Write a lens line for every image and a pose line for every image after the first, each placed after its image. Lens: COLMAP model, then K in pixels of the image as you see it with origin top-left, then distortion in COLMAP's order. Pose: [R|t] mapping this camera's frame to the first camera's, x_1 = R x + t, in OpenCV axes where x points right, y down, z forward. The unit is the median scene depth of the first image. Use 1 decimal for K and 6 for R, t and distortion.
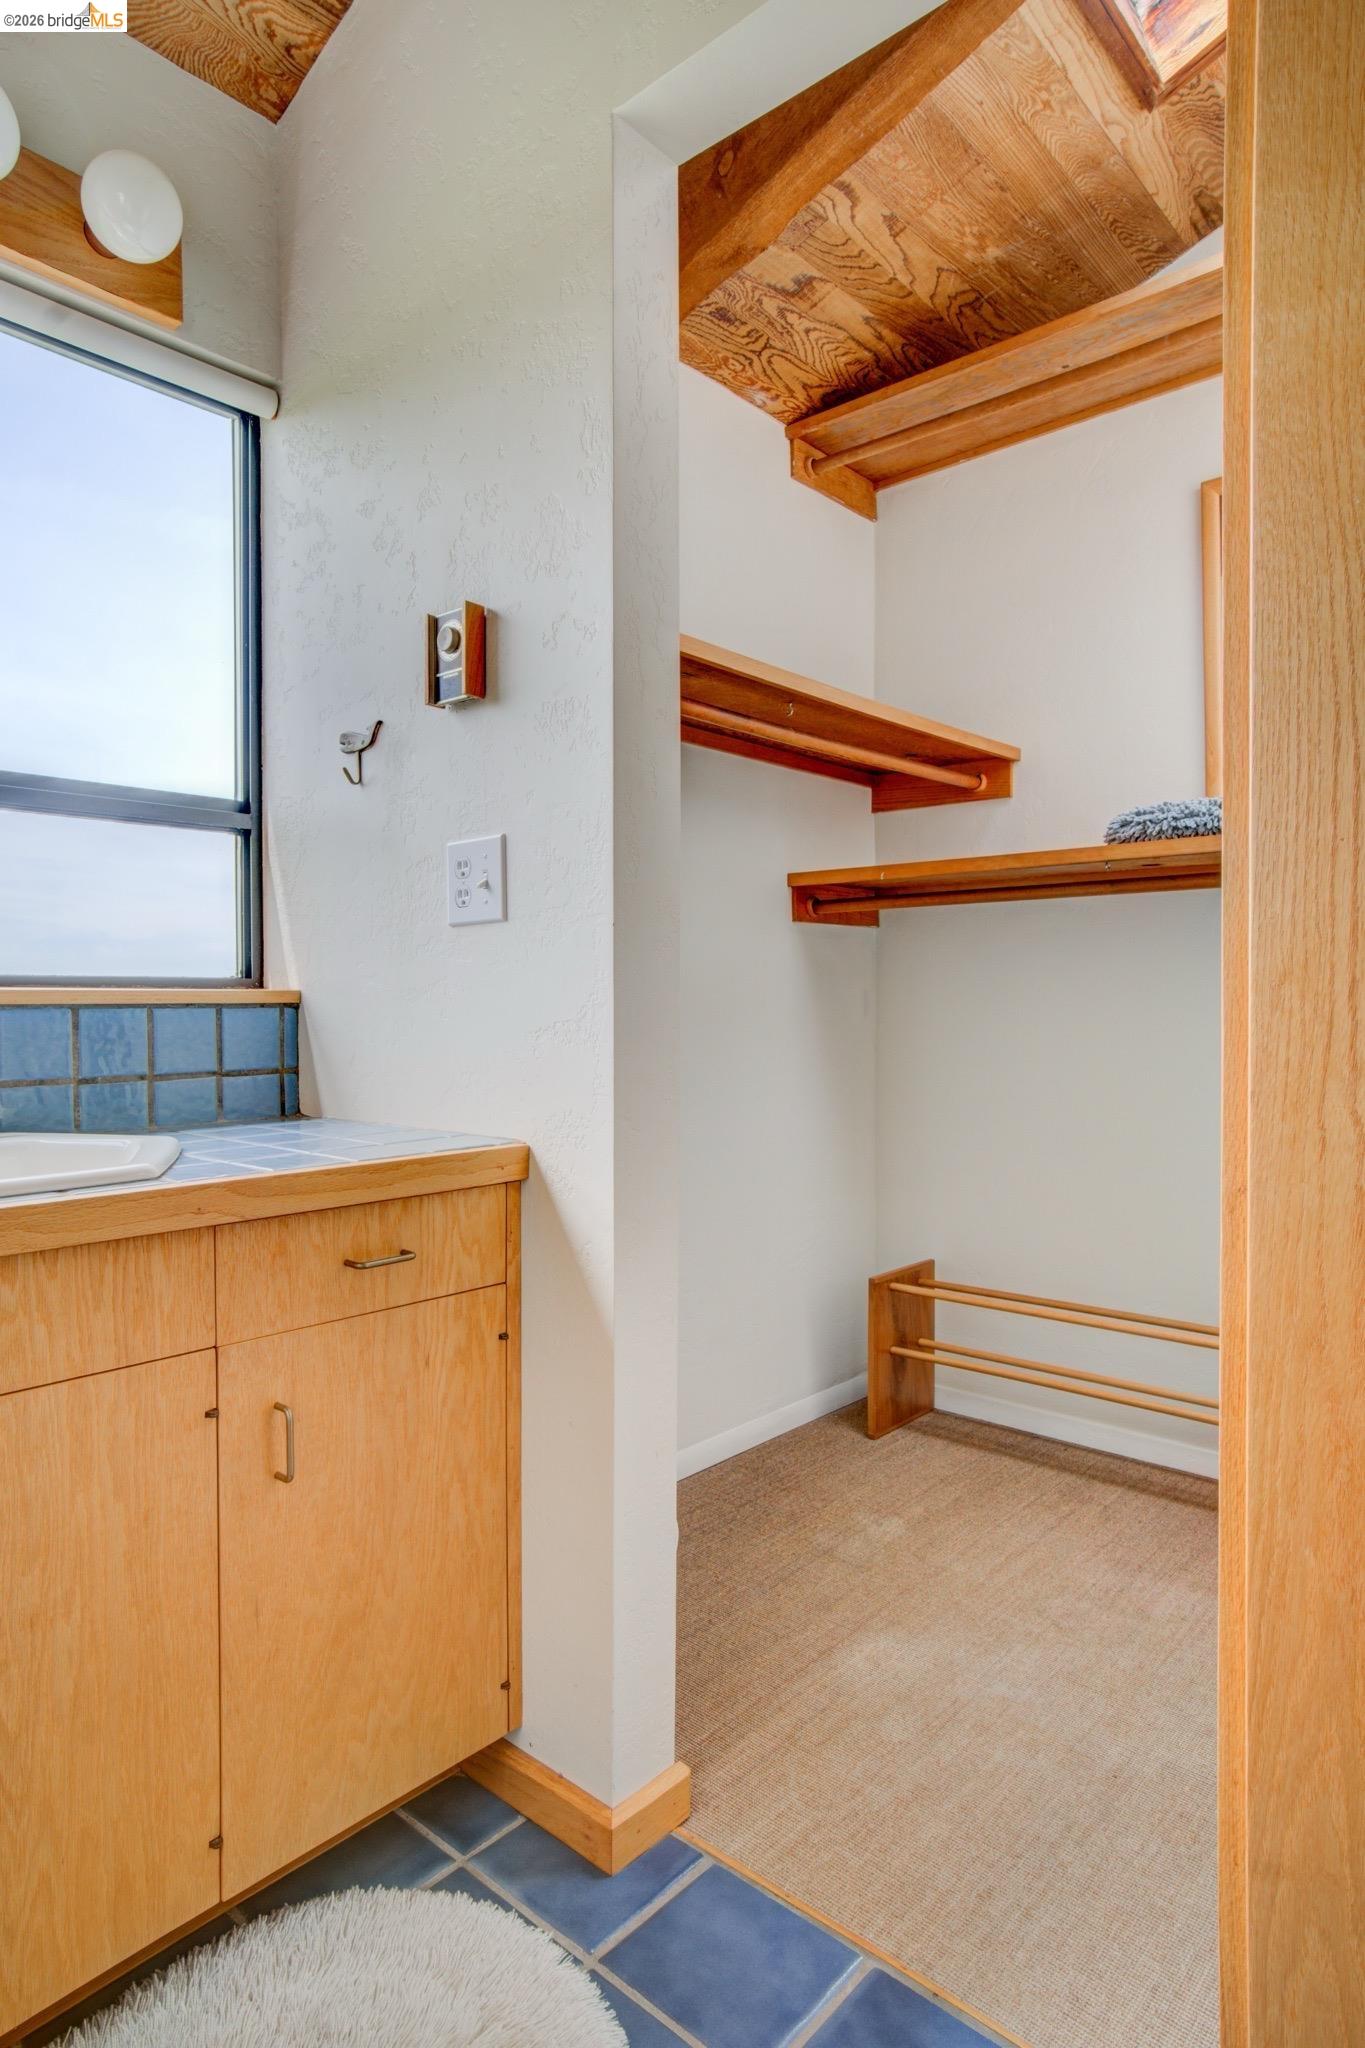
lens RADIAL K [[1189.9, 0, 681.3], [0, 1189.9, 1027.6], [0, 0, 1]] dist [-0.019227, 0.015051]
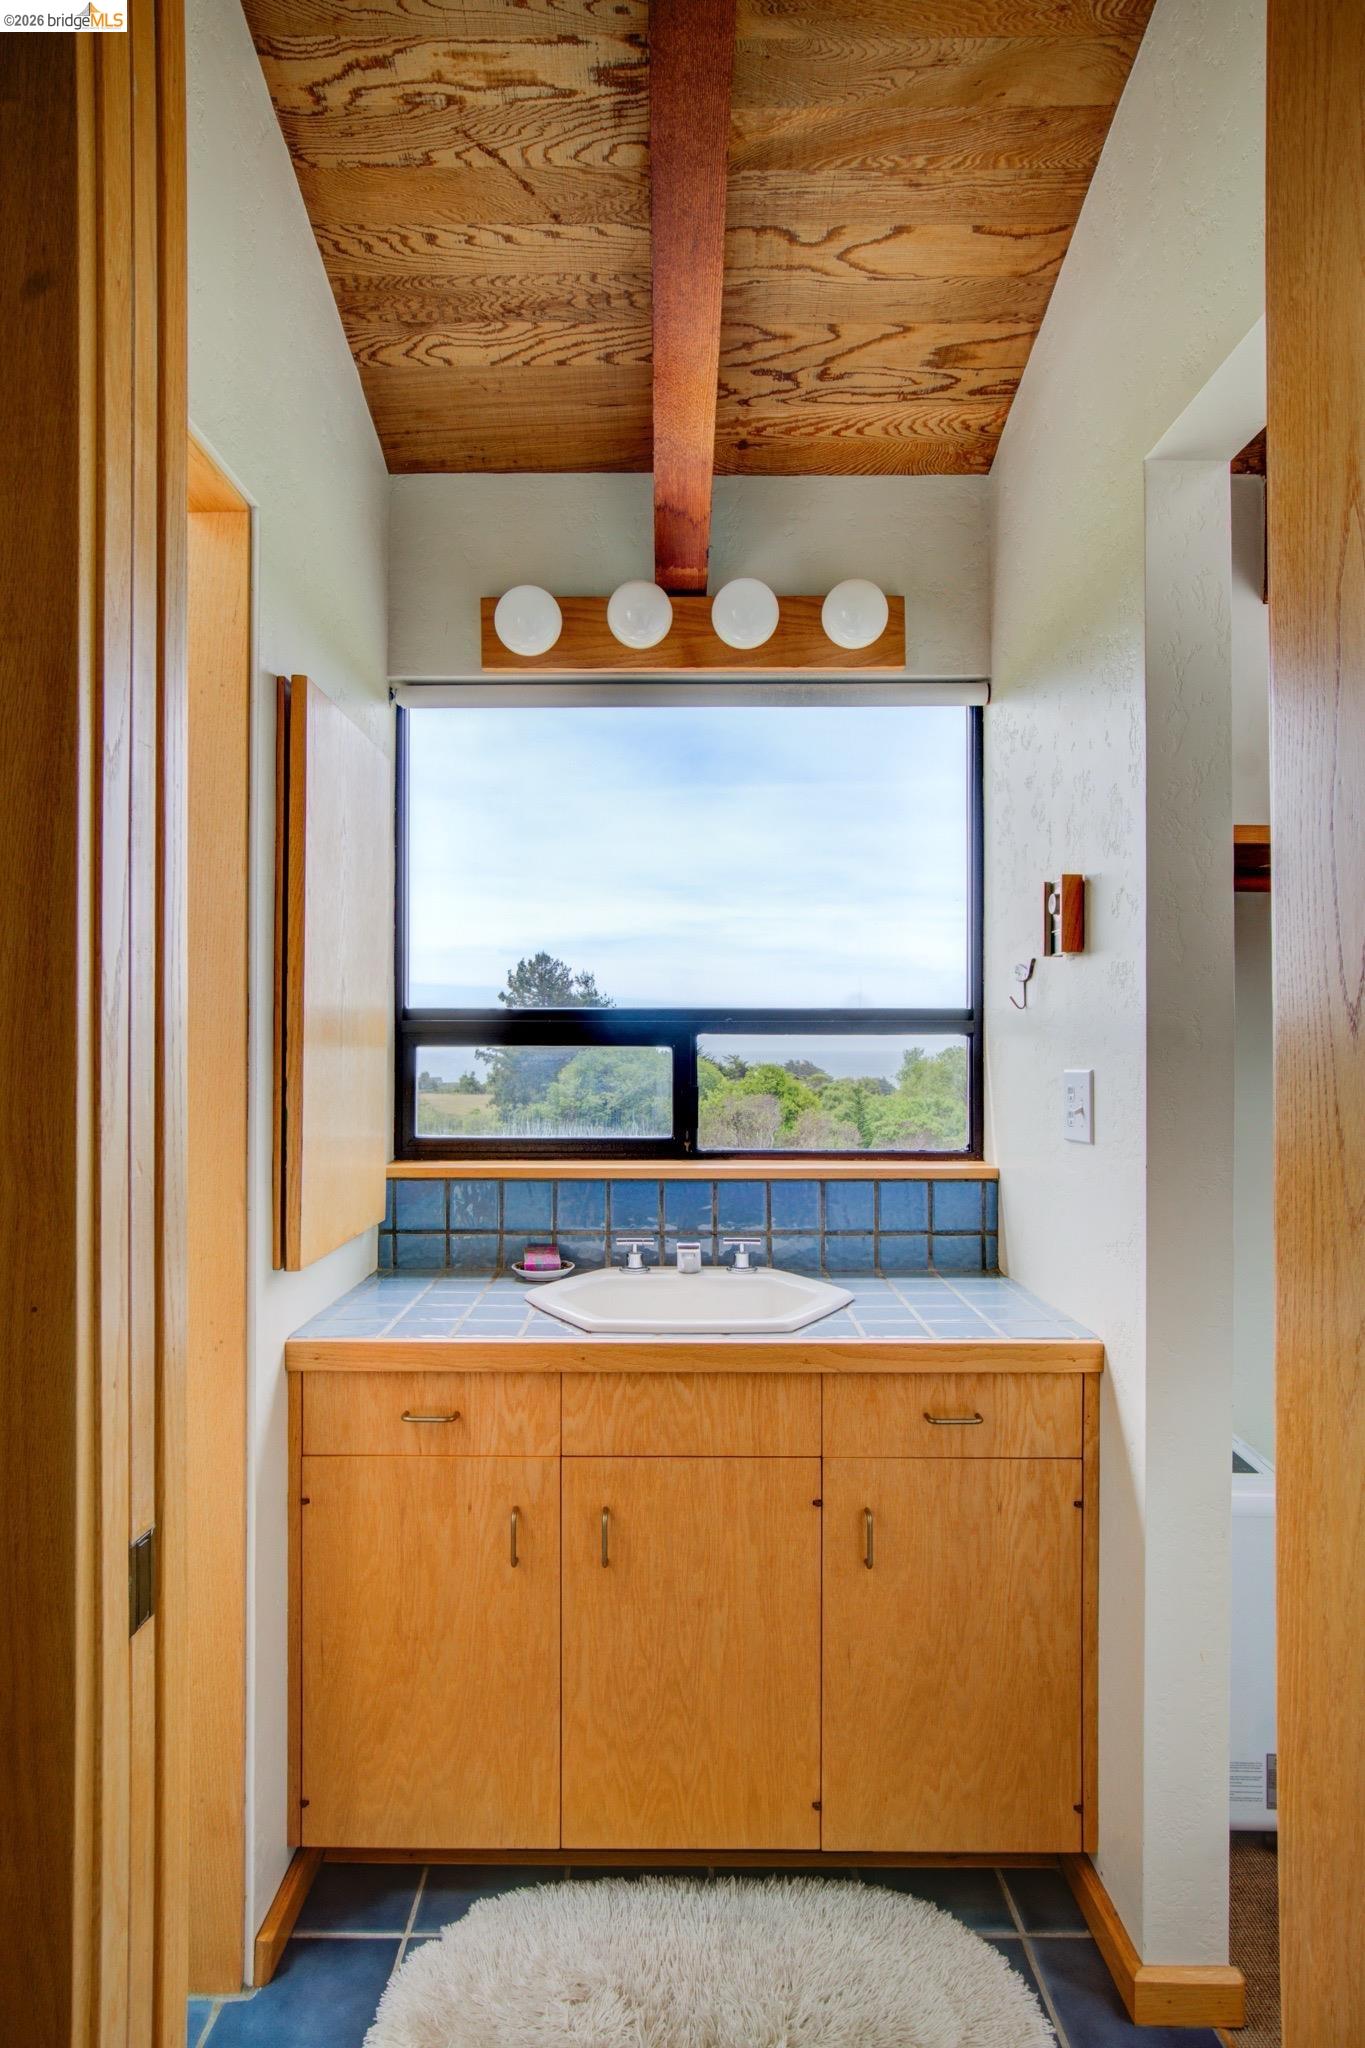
lens RADIAL K [[1188.2, 0, 676.5], [0, 1188.2, 1033.1], [0, 0, 1]] dist [-0.024977, 0.020245]
pose [[0.661971, -0.001600, -0.749528, 0.477343], [-0.019086, 0.999637, -0.018991, -0.179504], [0.749286, 0.026877, 0.661701, -0.078306]]
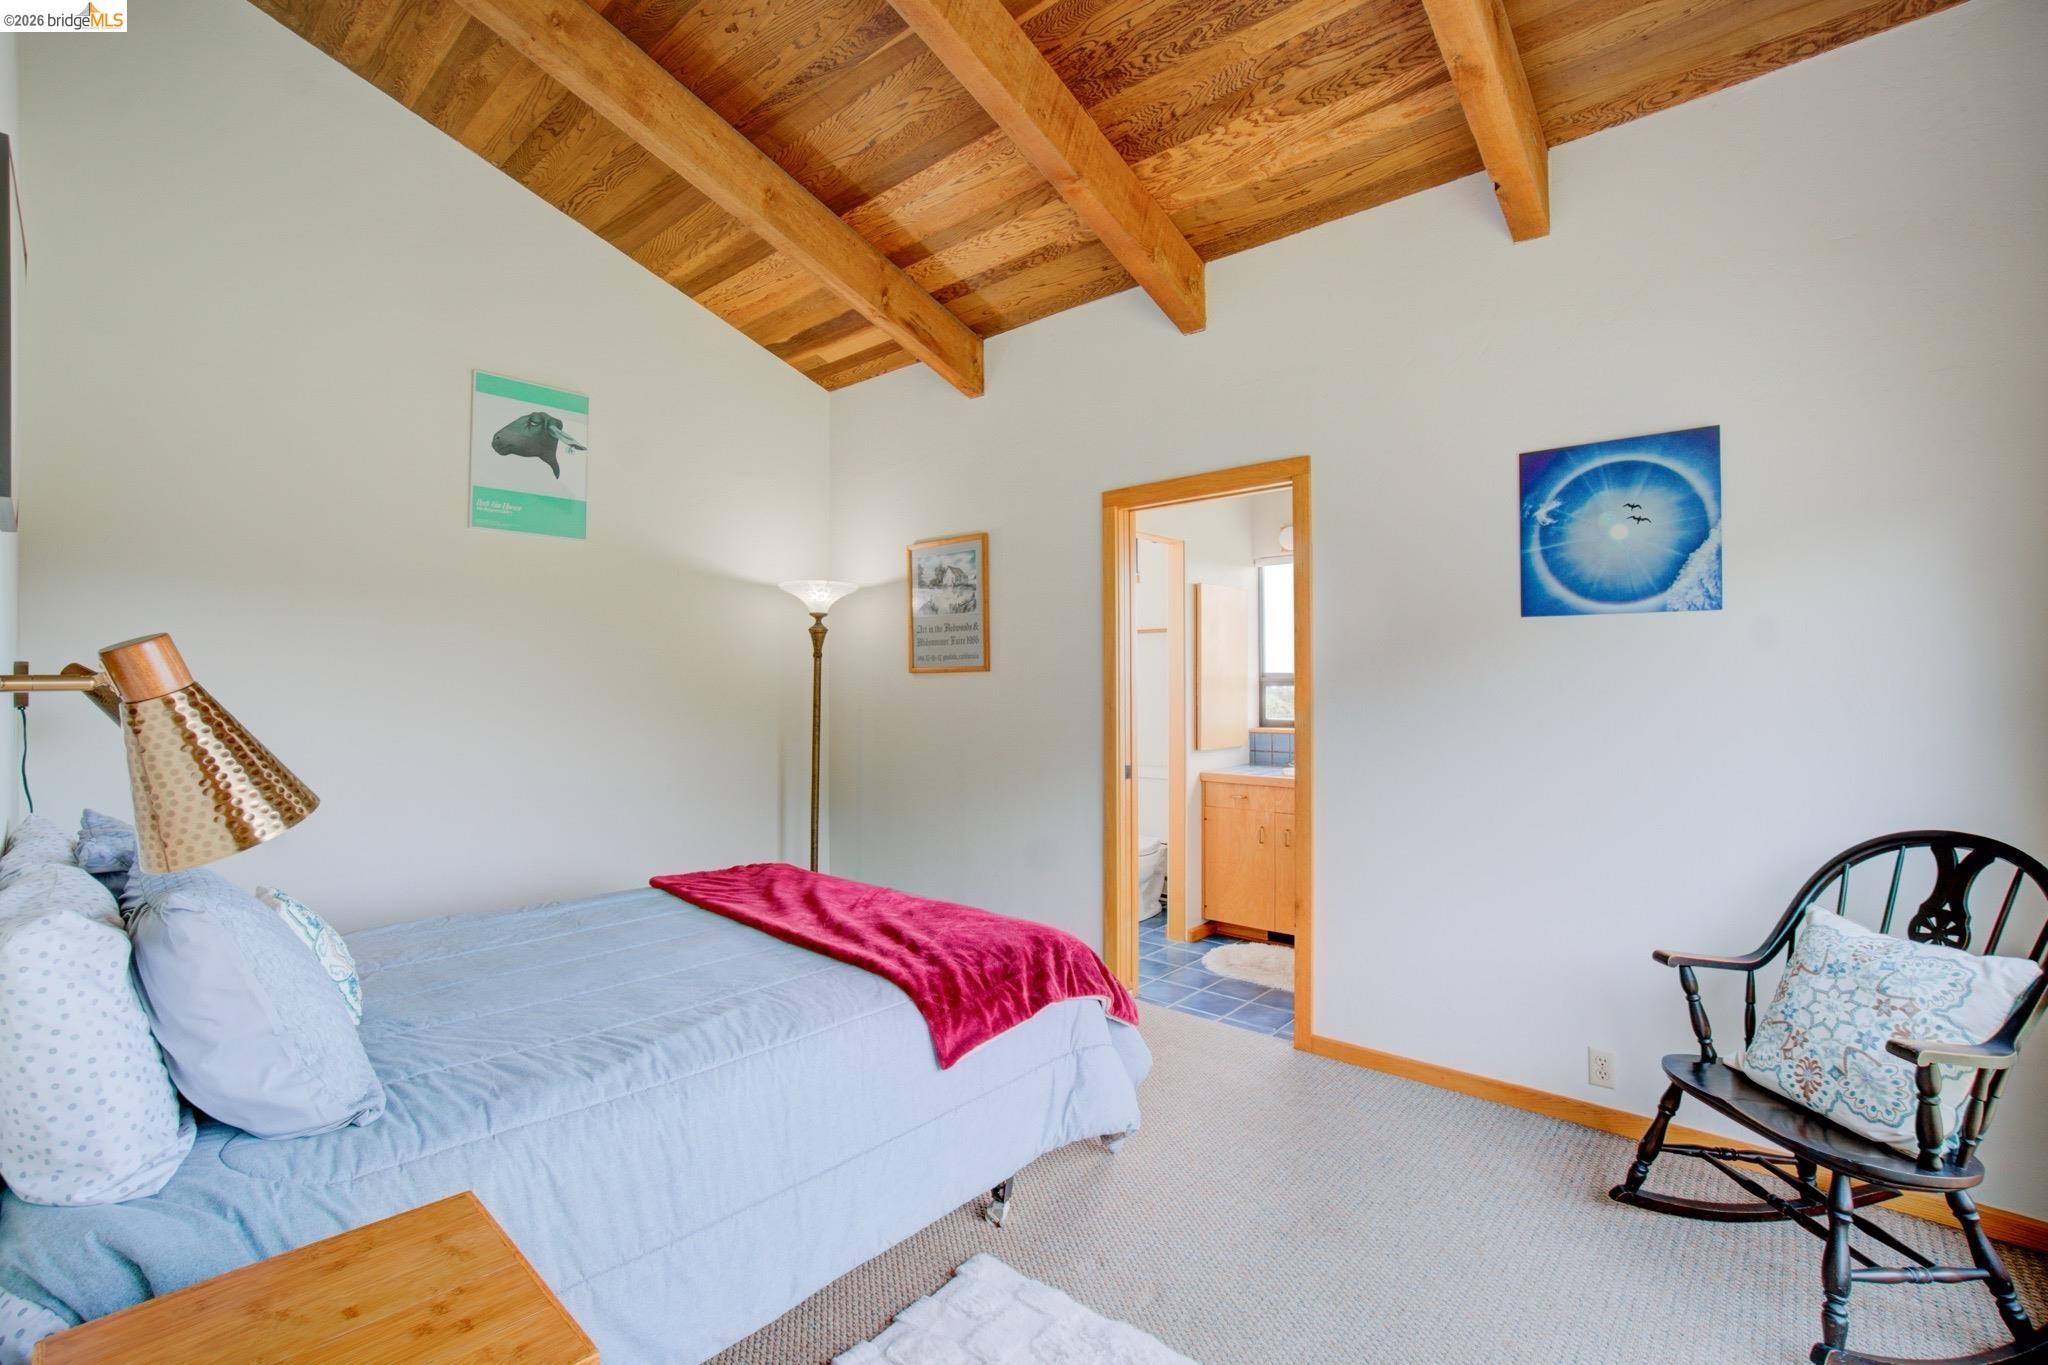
lens RADIAL K [[930.7, 0, 1010.9], [0, 930.7, 682.5], [0, 0, 1]] dist [-0.005390, -0.000258]
pose [[-0.015646, 0.003746, -0.999871, 2.678303], [-0.024045, 0.999702, 0.004122, -0.192317], [0.999588, 0.024106, -0.015551, -0.201049]]
